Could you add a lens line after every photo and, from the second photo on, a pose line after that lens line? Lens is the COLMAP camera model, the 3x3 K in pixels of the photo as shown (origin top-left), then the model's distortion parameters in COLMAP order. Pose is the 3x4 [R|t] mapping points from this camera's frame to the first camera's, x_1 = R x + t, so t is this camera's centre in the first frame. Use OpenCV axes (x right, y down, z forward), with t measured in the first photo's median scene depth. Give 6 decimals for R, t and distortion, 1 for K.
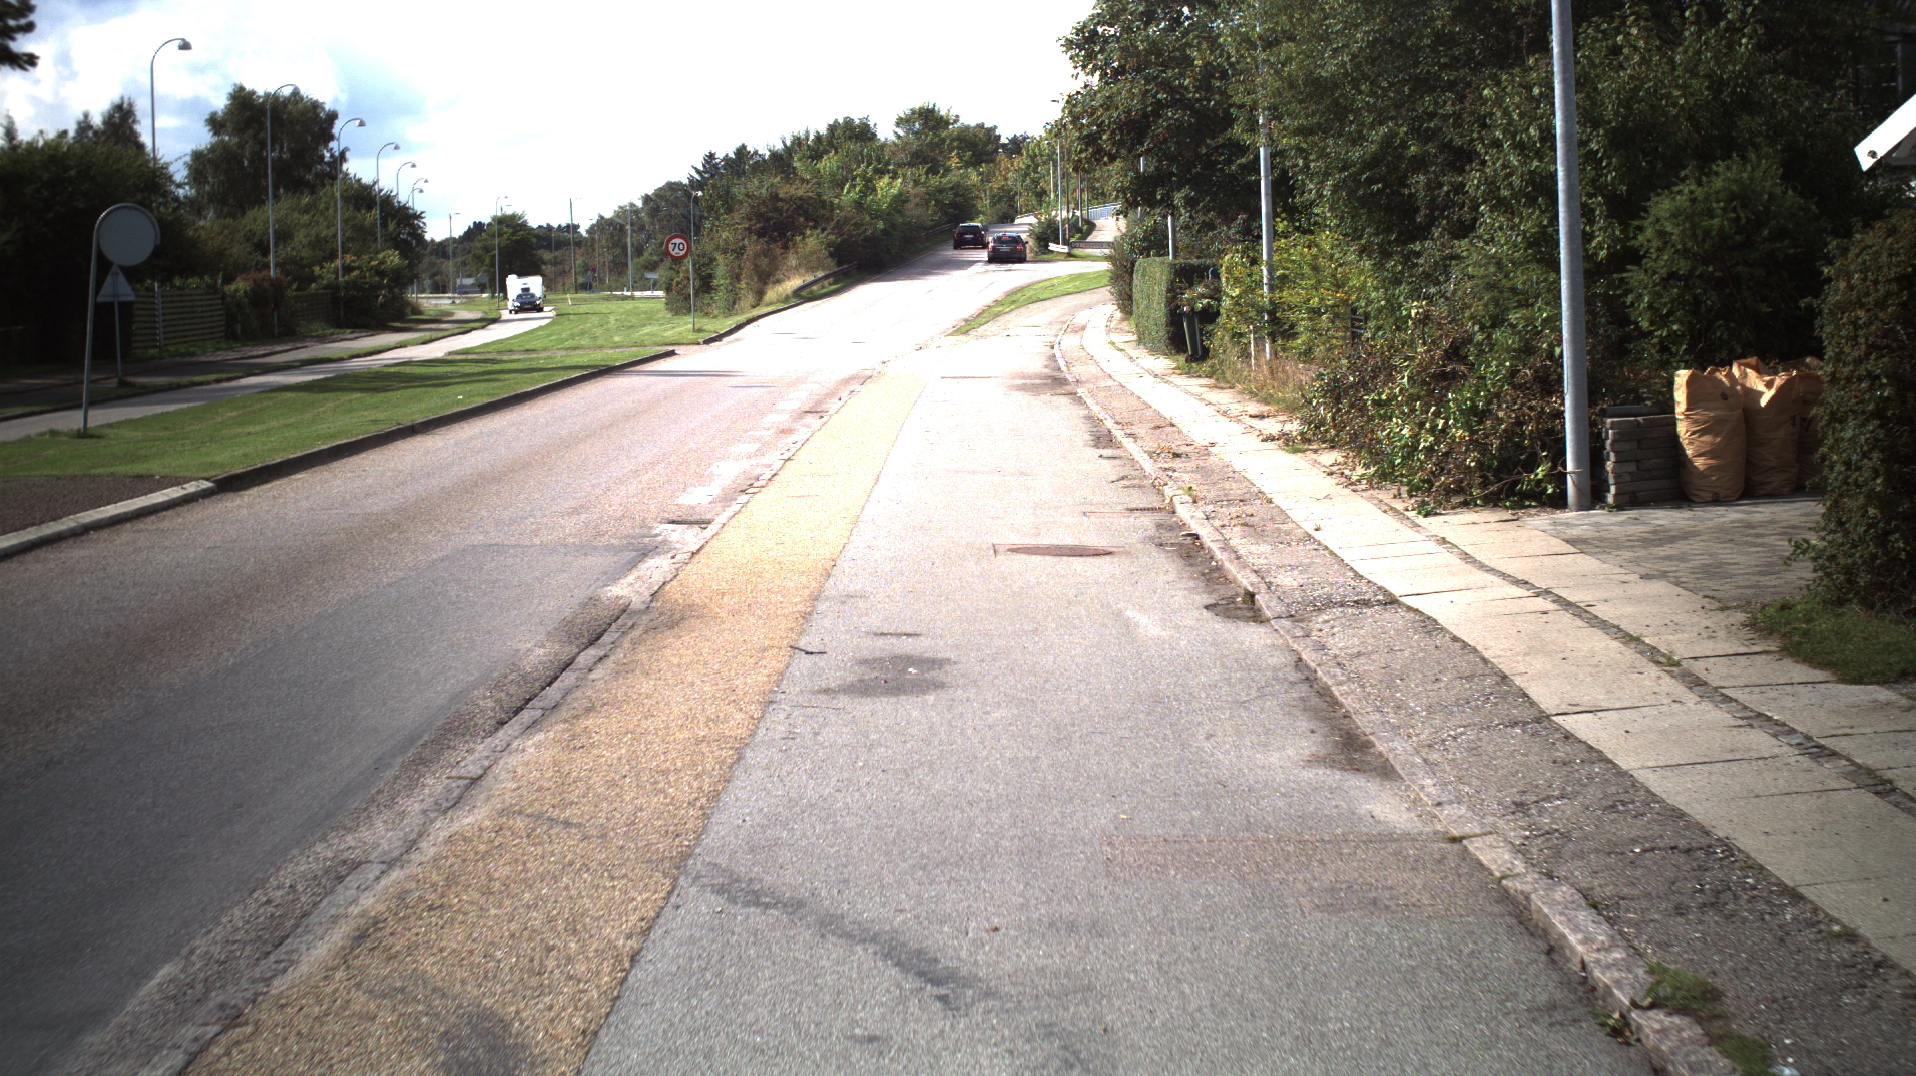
lens RADIAL K [[3425.5, 0, 958.0], [0, 3425.5, 538.0], [0, 0, 1]] dist [-0.302002, 0.480850]
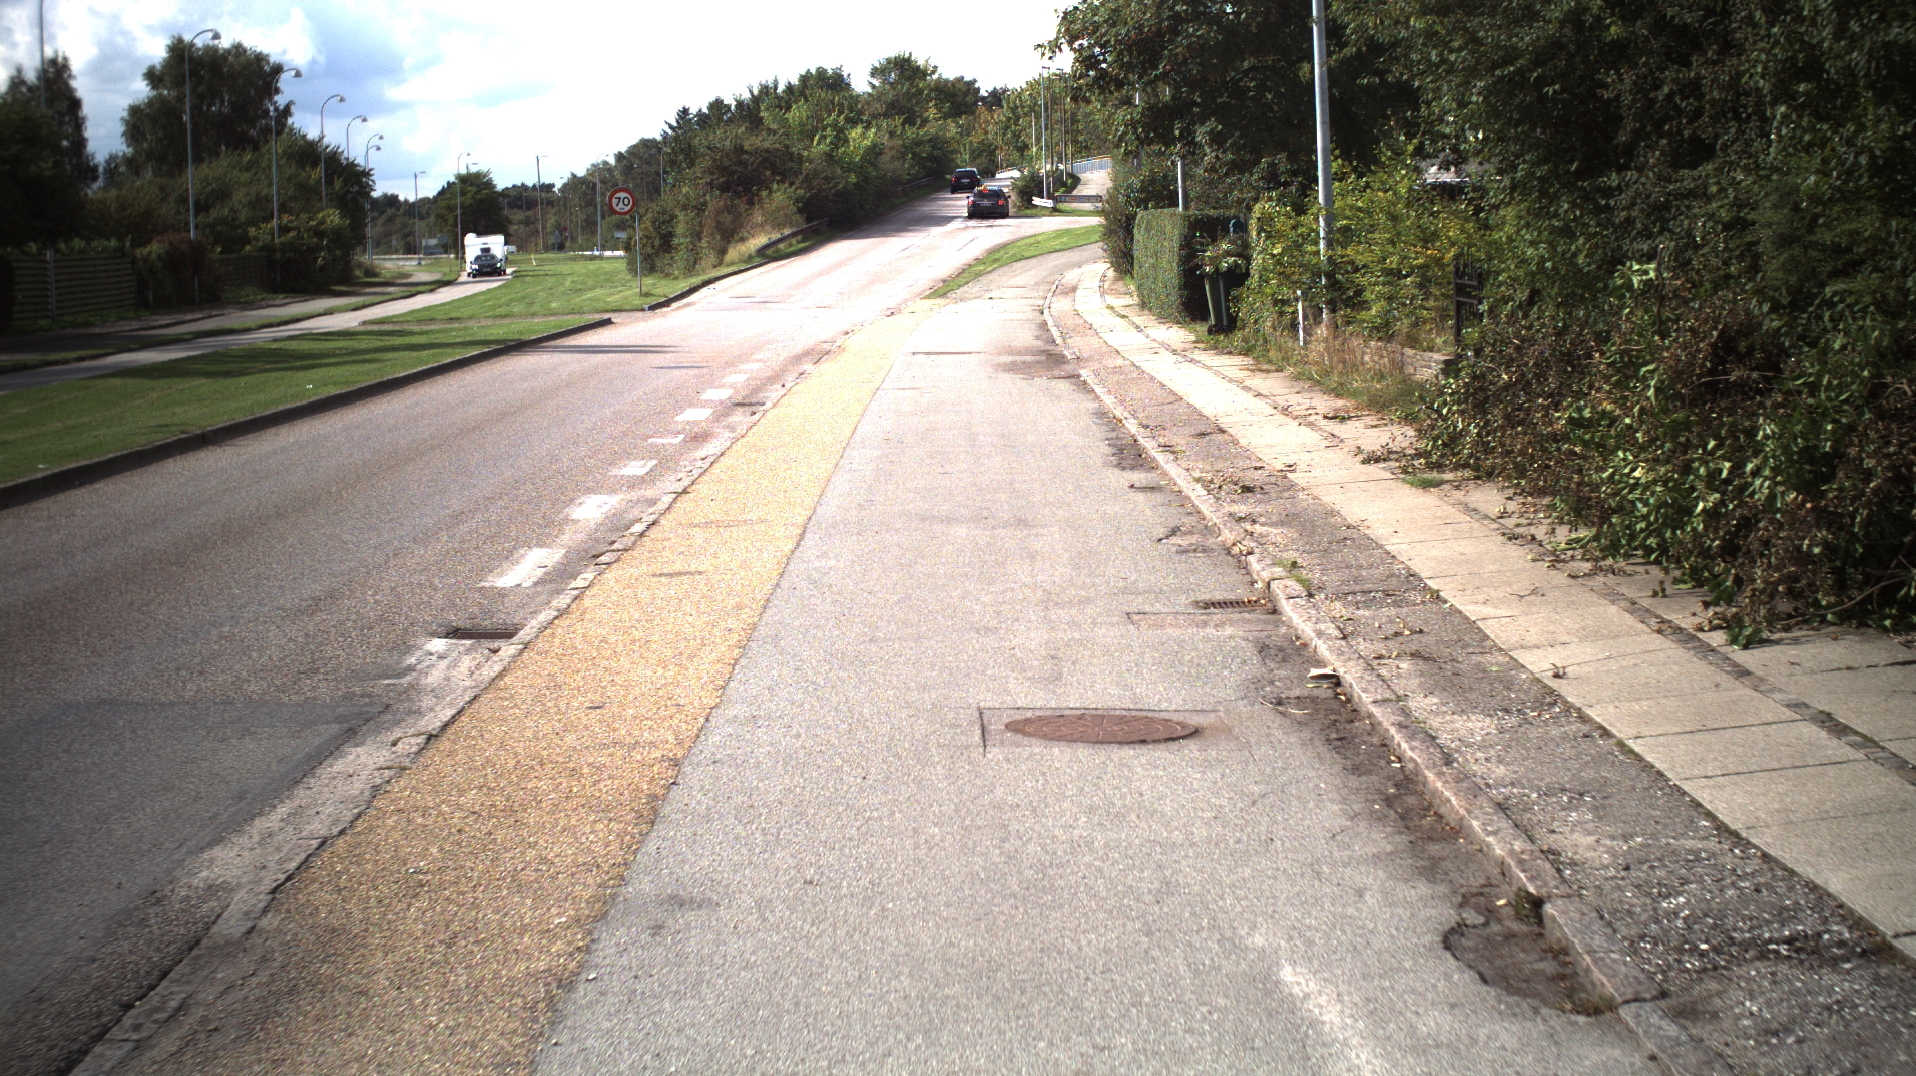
lens RADIAL K [[3425.5, 0, 958.0], [0, 3425.5, 538.0], [0, 0, 1]] dist [-0.302002, 0.480850]
pose [[0.999968, -0.006105, 0.005229, 0.001087], [0.006040, 0.999904, 0.012439, -0.008680], [-0.005304, -0.012408, 0.999909, 0.119170]]
